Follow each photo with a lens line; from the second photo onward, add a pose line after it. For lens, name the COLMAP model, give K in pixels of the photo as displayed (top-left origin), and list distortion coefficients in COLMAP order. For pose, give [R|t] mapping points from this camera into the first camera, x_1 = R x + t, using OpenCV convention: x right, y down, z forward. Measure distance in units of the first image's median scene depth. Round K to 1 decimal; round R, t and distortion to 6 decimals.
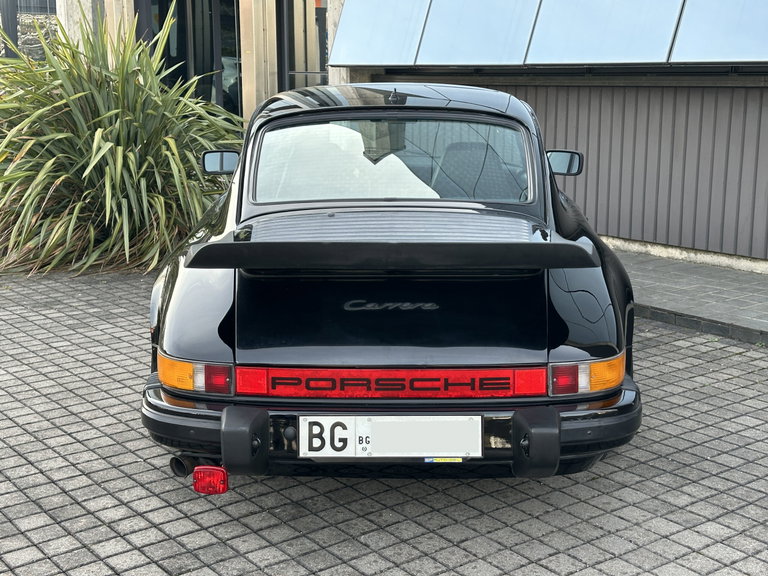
lens RADIAL K [[1062.7, 0, 384.0], [0, 1062.7, 288.0], [0, 0, 1]] dist [0.294724, -0.824414]
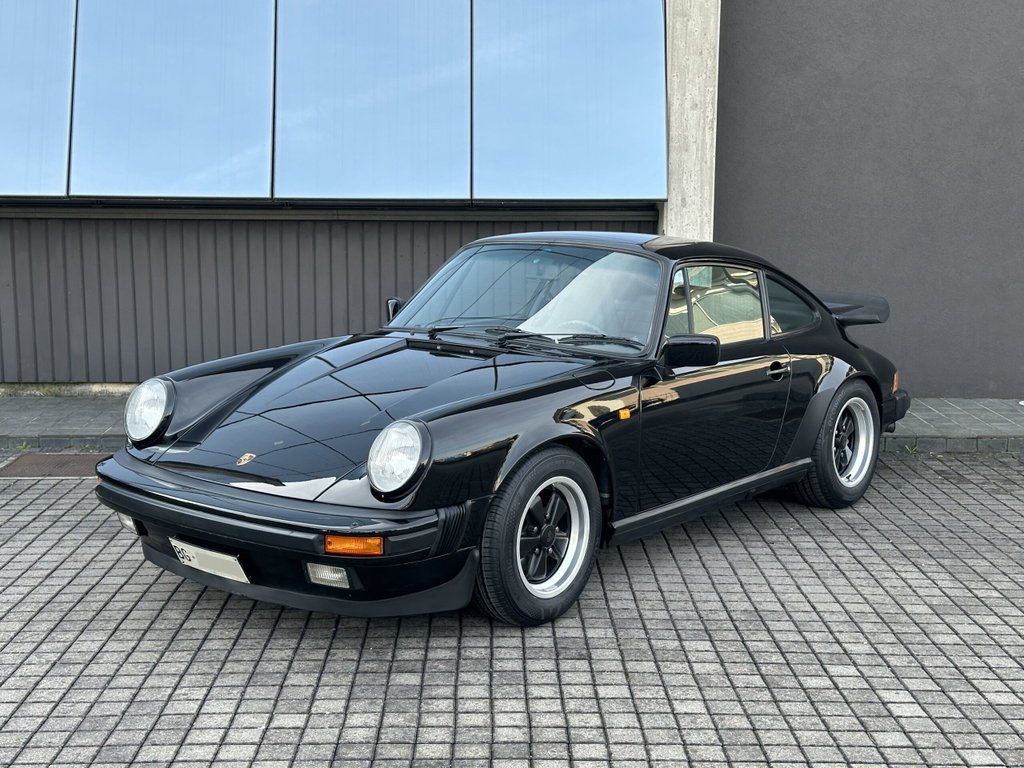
lens RADIAL K [[1417.0, 0, 512.0], [0, 1417.0, 384.0], [0, 0, 1]] dist [0.294724, -0.824414]
pose [[0.594736, -0.122741, 0.794496, -1.250686], [0.160073, 0.986567, 0.032588, -0.083661], [-0.787823, 0.107796, 0.606394, 0.071288]]
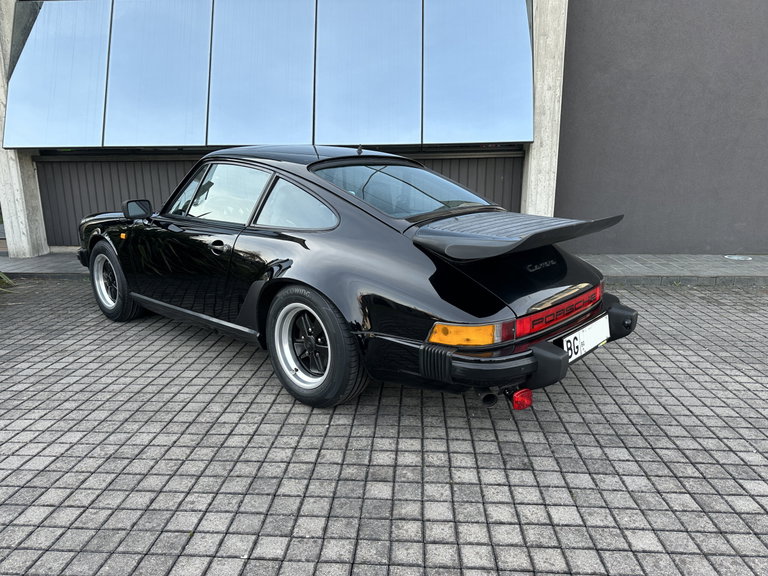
lens RADIAL K [[540.5, 0, 384.0], [0, 540.5, 288.0], [0, 0, 1]] dist [0.081244, -0.110759]
pose [[0.659258, -0.173369, 0.731657, -0.694061], [0.161416, 0.983001, 0.087482, -0.054935], [-0.734387, 0.060428, 0.676036, 0.553325]]
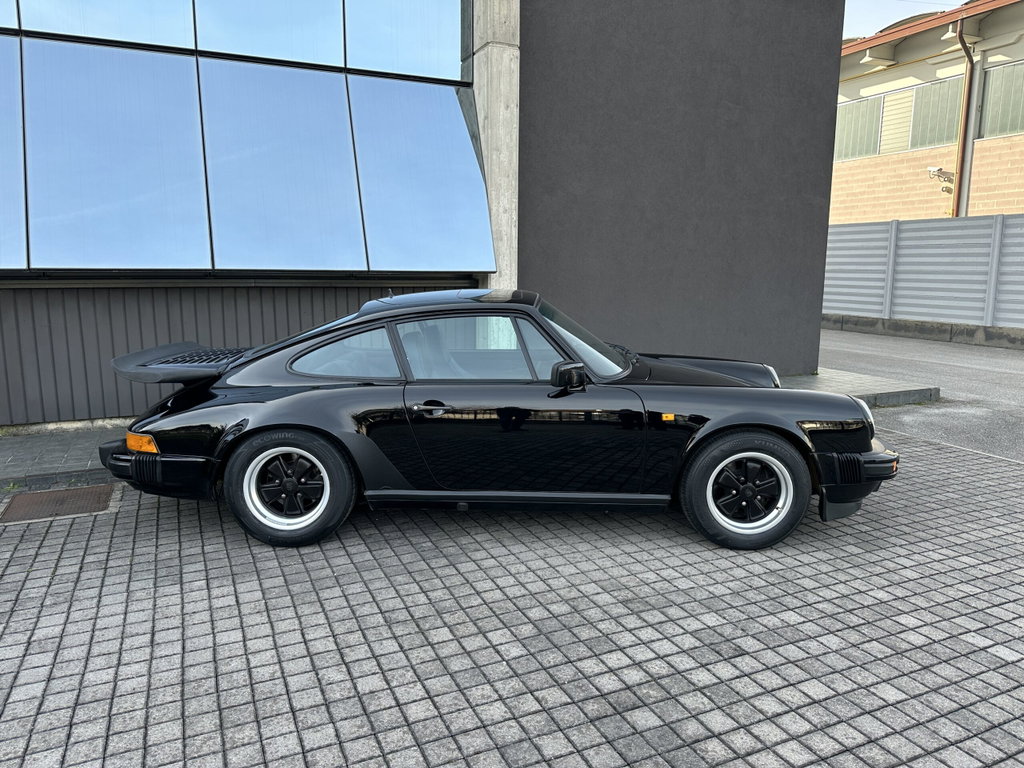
lens RADIAL K [[717.6, 0, 512.0], [0, 717.6, 384.0], [0, 0, 1]] dist [0.031873, -0.033124]
pose [[0.219026, -0.157836, 0.962868, -0.932118], [0.190148, 0.974814, 0.116541, -0.197227], [-0.957012, 0.157562, 0.243522, 0.867167]]
